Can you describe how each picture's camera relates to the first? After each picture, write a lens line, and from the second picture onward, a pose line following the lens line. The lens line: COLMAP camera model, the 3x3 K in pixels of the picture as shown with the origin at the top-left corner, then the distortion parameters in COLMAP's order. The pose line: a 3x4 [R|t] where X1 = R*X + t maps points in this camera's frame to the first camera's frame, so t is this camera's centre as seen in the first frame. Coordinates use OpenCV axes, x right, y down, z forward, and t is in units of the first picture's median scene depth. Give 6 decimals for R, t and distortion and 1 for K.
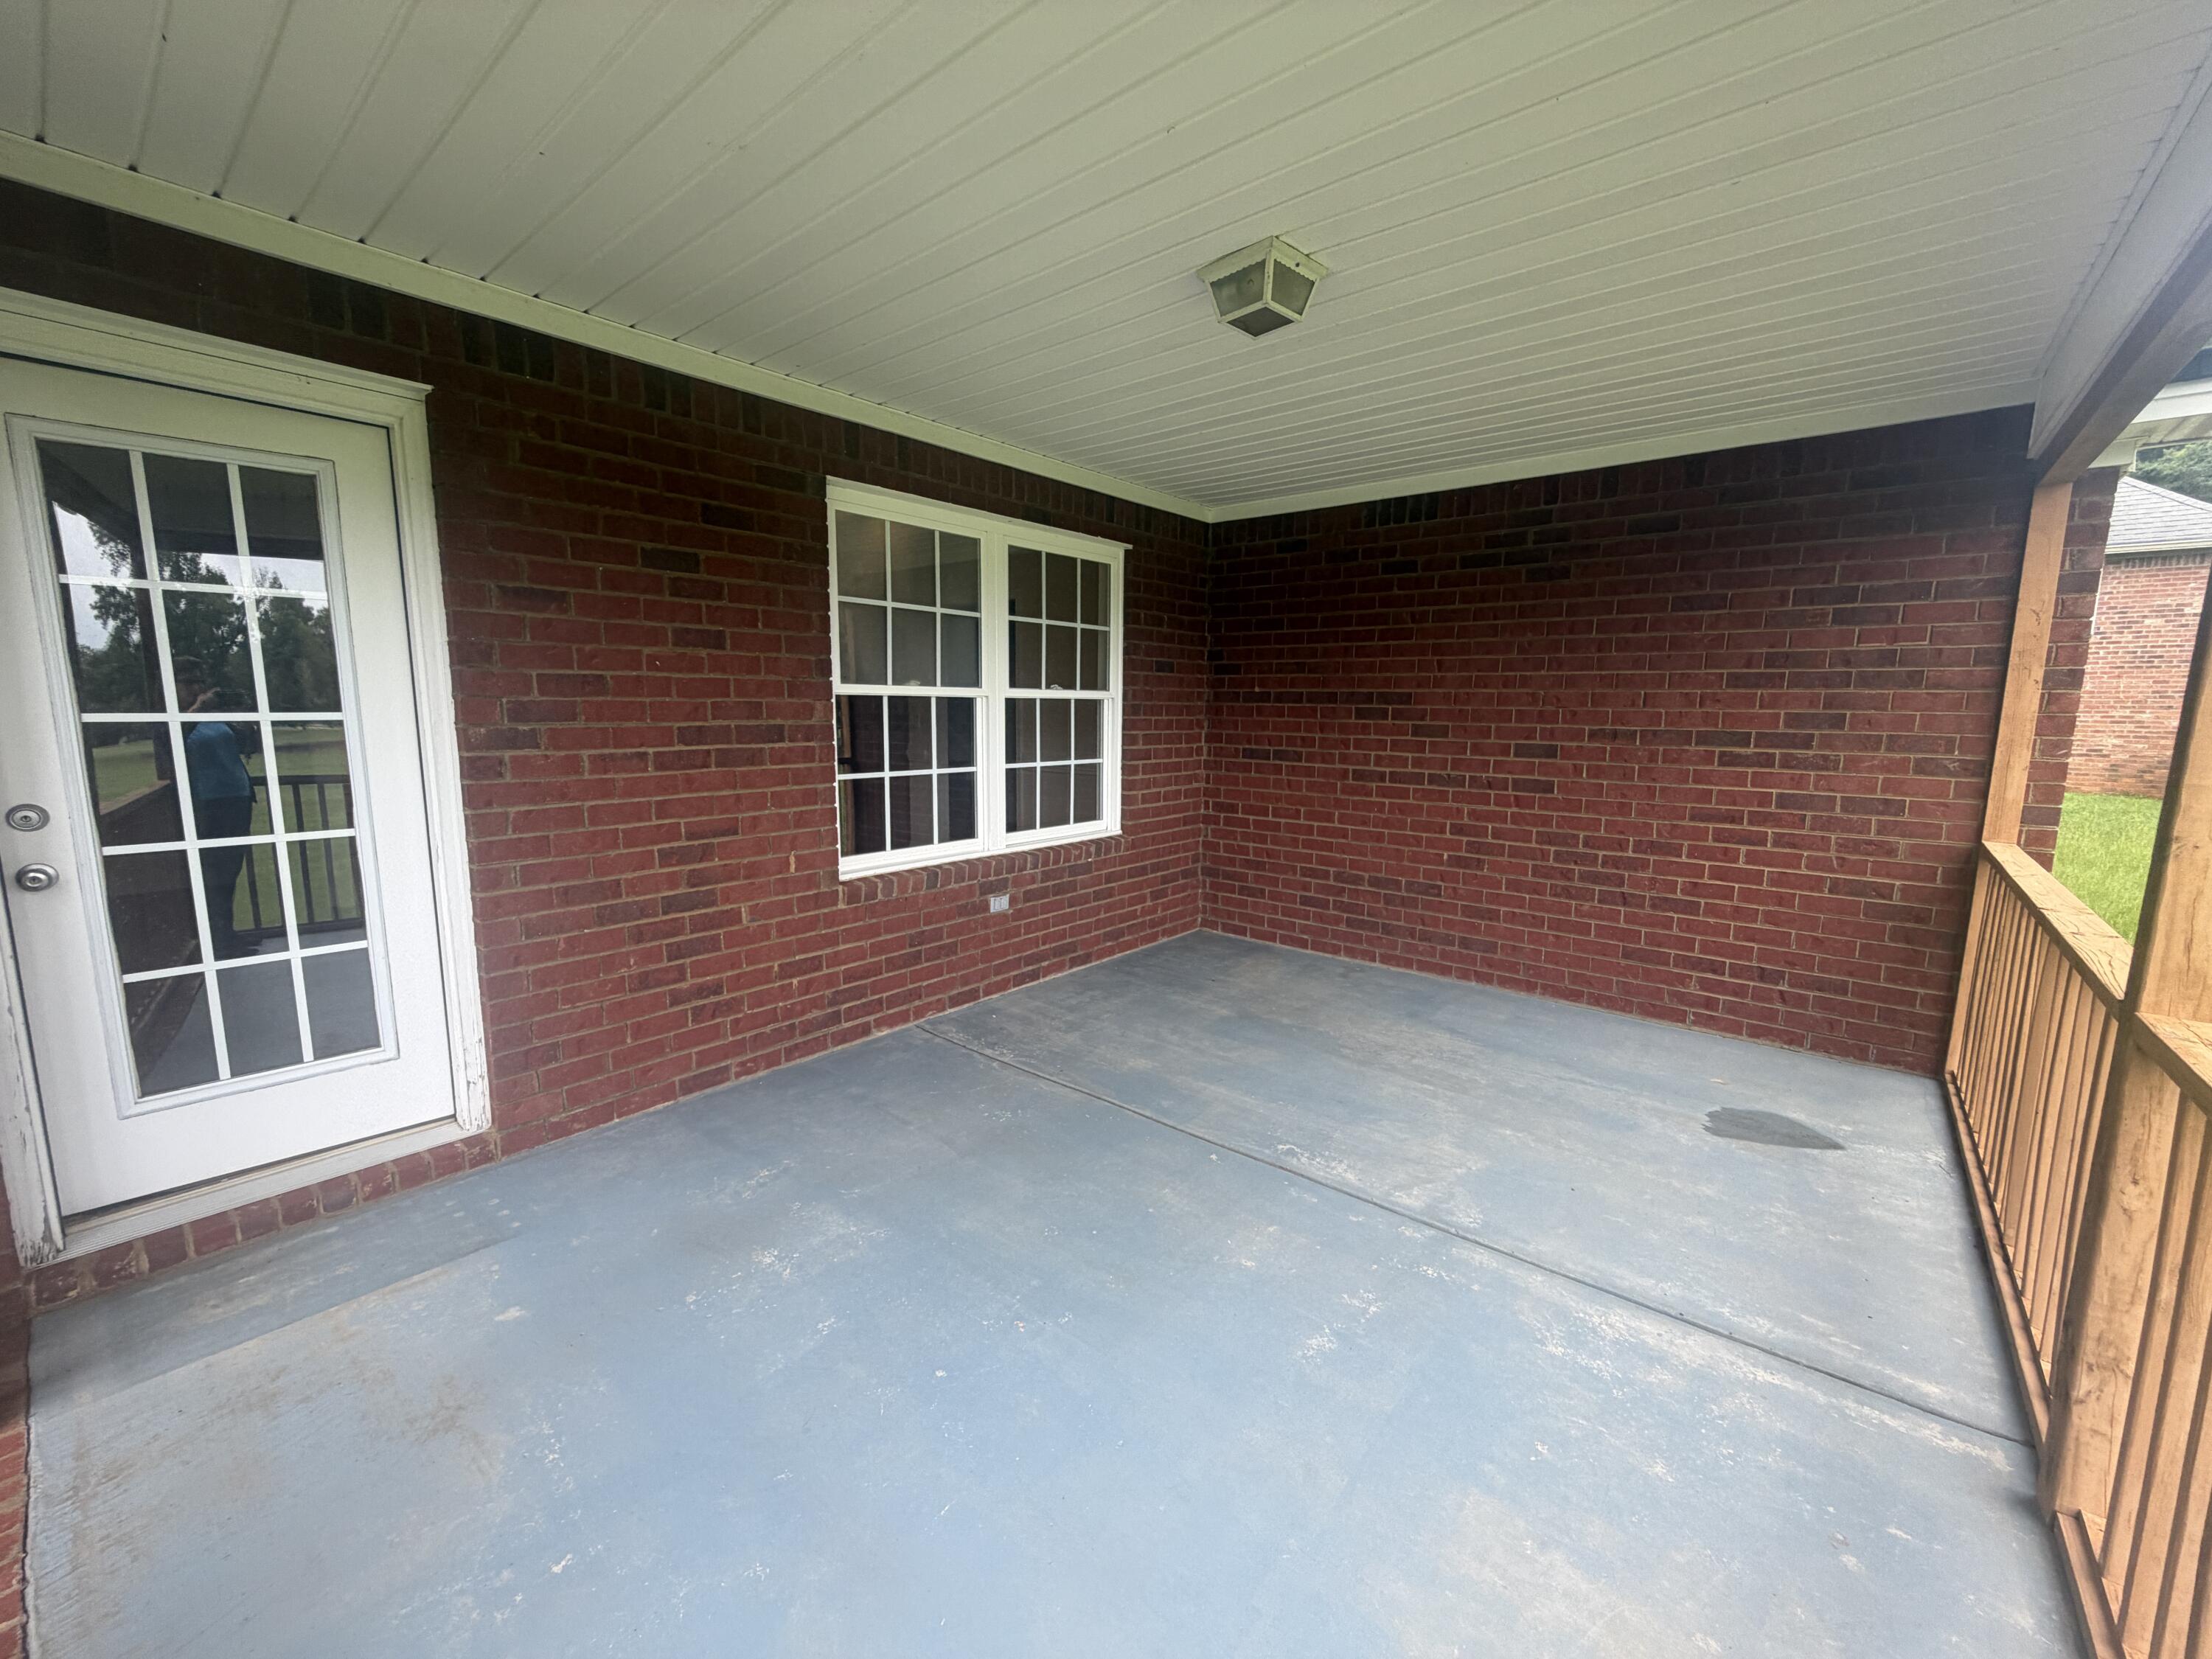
lens RADIAL K [[883.4, 0, 1115.6], [0, 883.4, 830.3], [0, 0, 1]] dist [-0.000174, 0.000072]
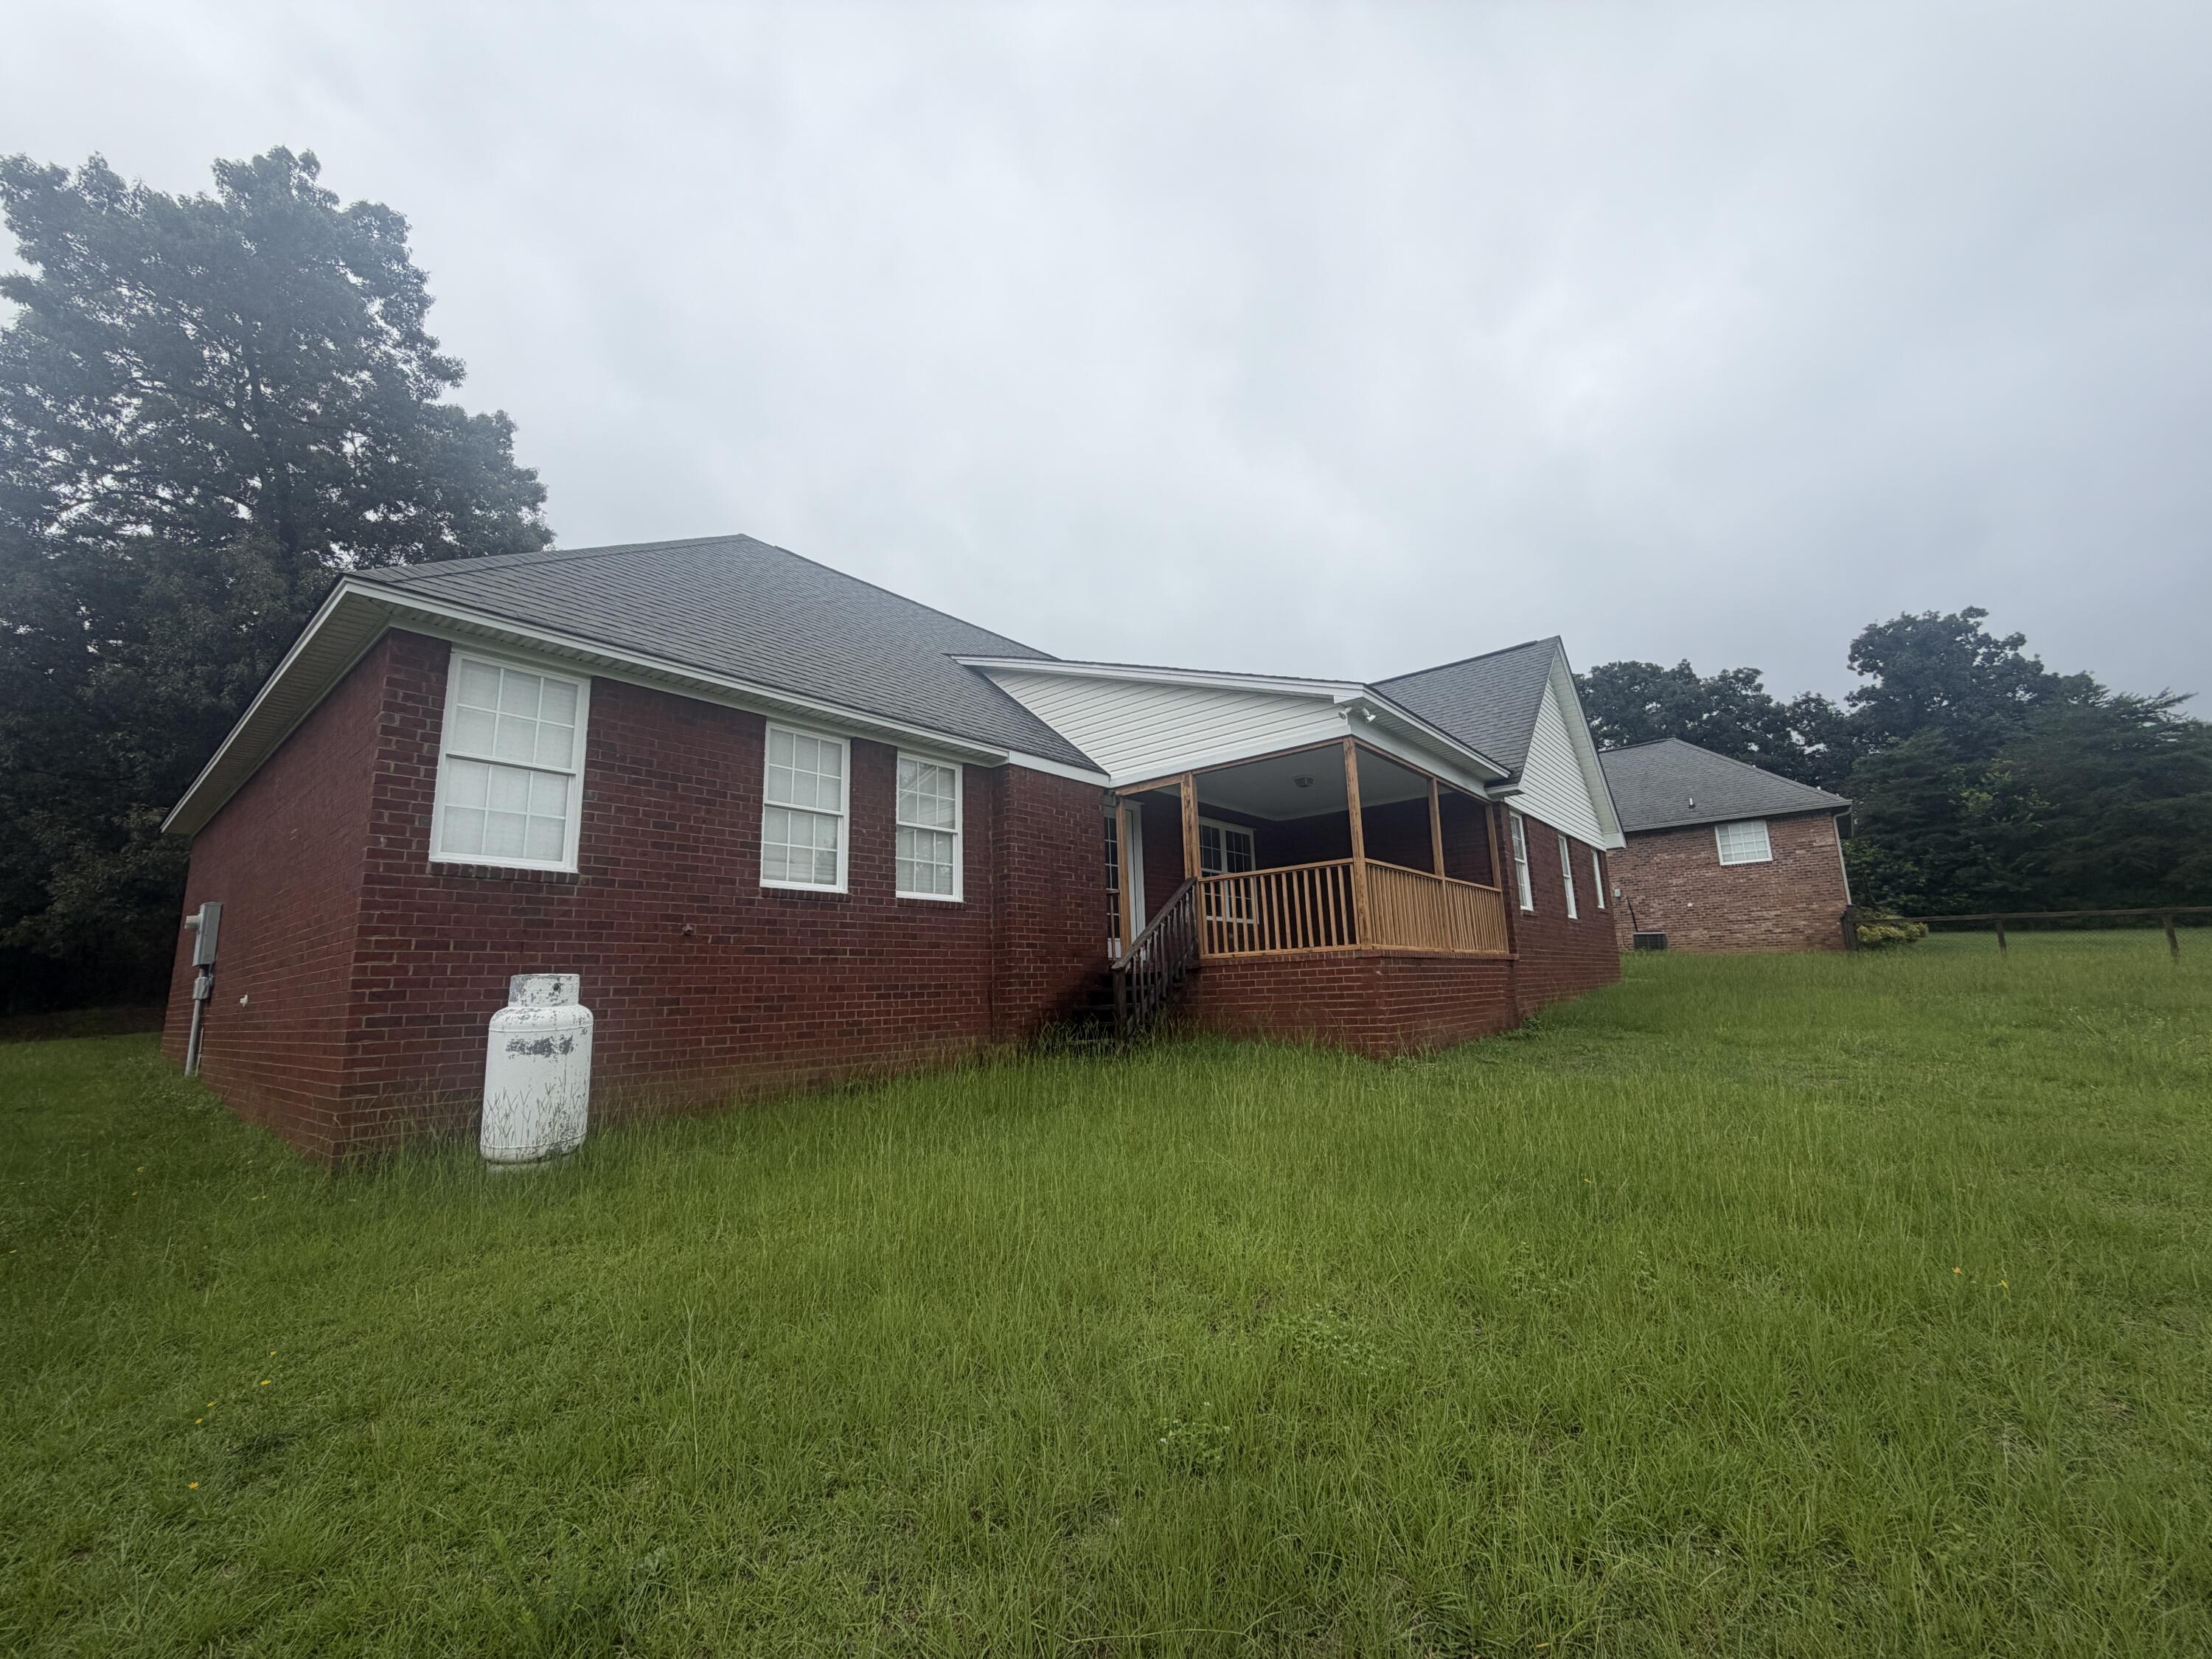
lens RADIAL K [[883.4, 0, 1097.9], [0, 883.4, 831.9], [0, 0, 1]] dist [-0.000174, 0.000072]
pose [[0.999204, -0.039611, 0.004633, -0.572376], [0.039066, 0.948779, -0.313516, 0.668618], [0.008023, 0.313448, 0.949572, -2.044072]]
